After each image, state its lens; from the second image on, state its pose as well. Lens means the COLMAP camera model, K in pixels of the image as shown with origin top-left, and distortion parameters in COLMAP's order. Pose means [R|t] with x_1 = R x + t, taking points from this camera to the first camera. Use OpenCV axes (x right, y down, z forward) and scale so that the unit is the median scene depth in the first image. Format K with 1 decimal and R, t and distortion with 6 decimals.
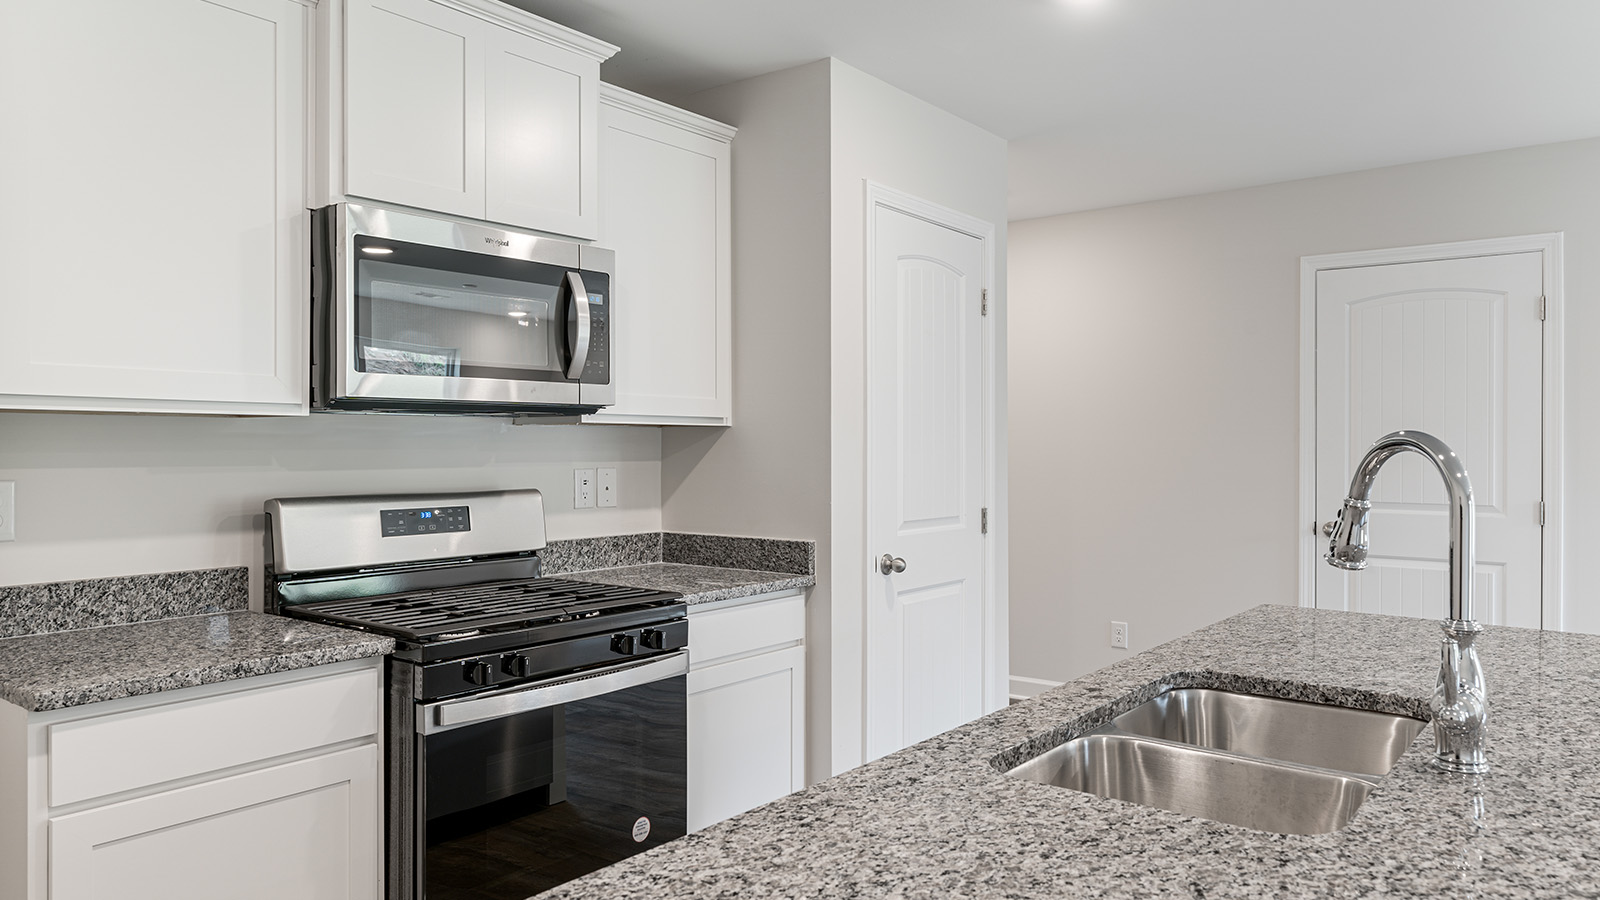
lens RADIAL K [[1080.4, 0, 813.7], [0, 1080.4, 455.4], [0, 0, 1]] dist [0.006772, -0.000068]
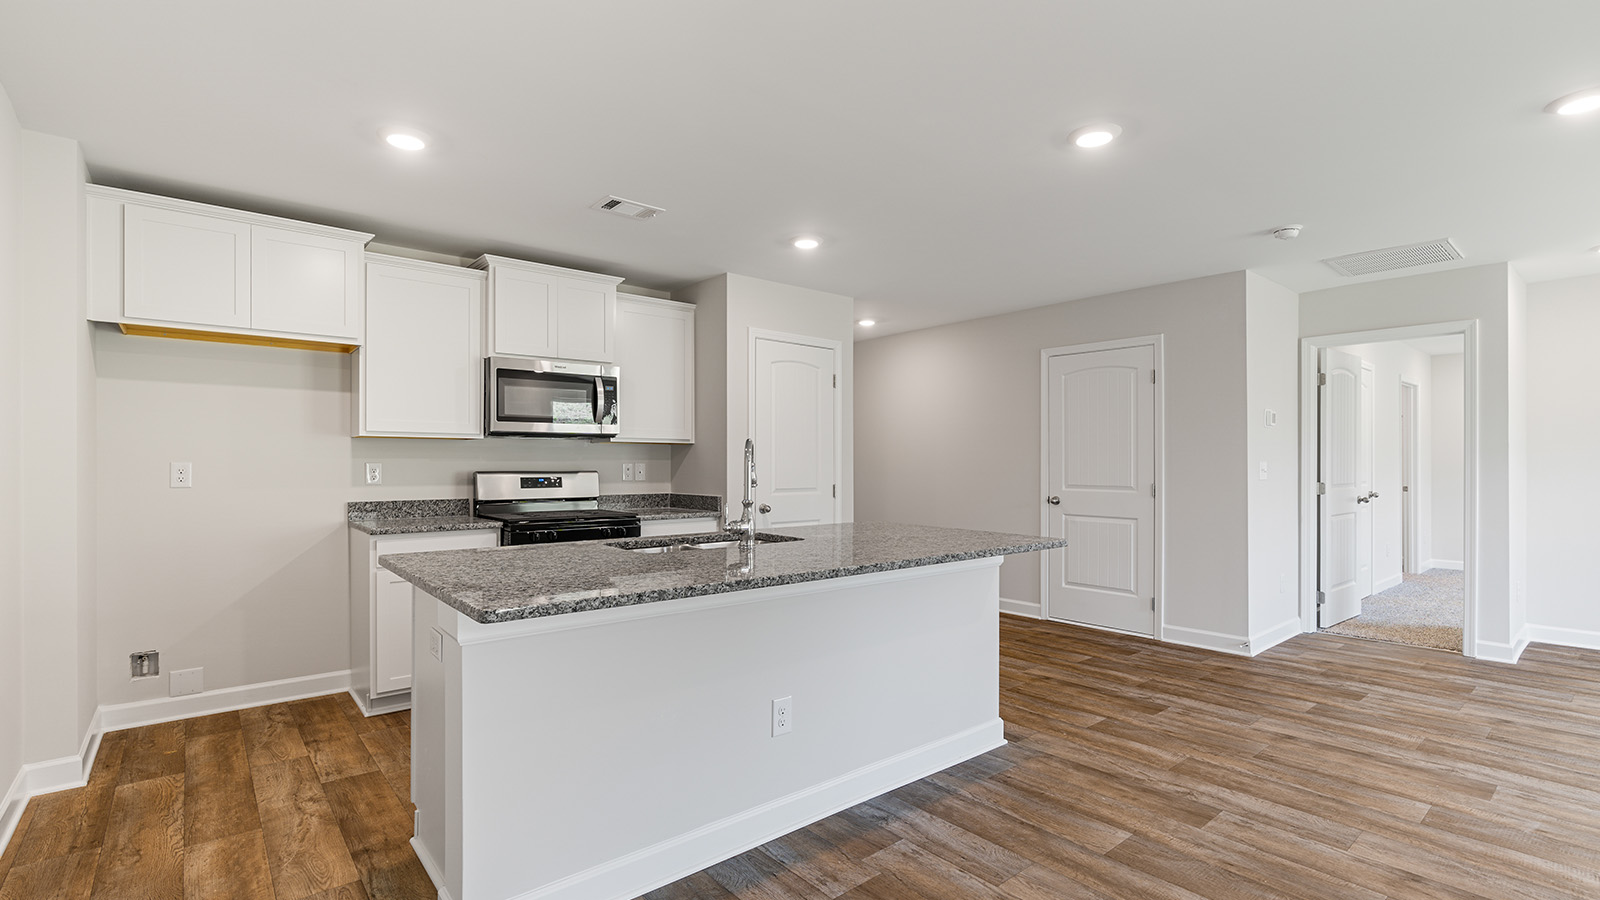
lens RADIAL K [[720.6, 0, 813.2], [0, 720.6, 476.9], [0, 0, 1]] dist [-0.010890, 0.001189]
pose [[0.979816, 0.003411, -0.199873, 0.516055], [-0.001476, 0.999951, 0.009829, 0.029001], [0.199897, -0.009335, 0.979773, -0.415932]]
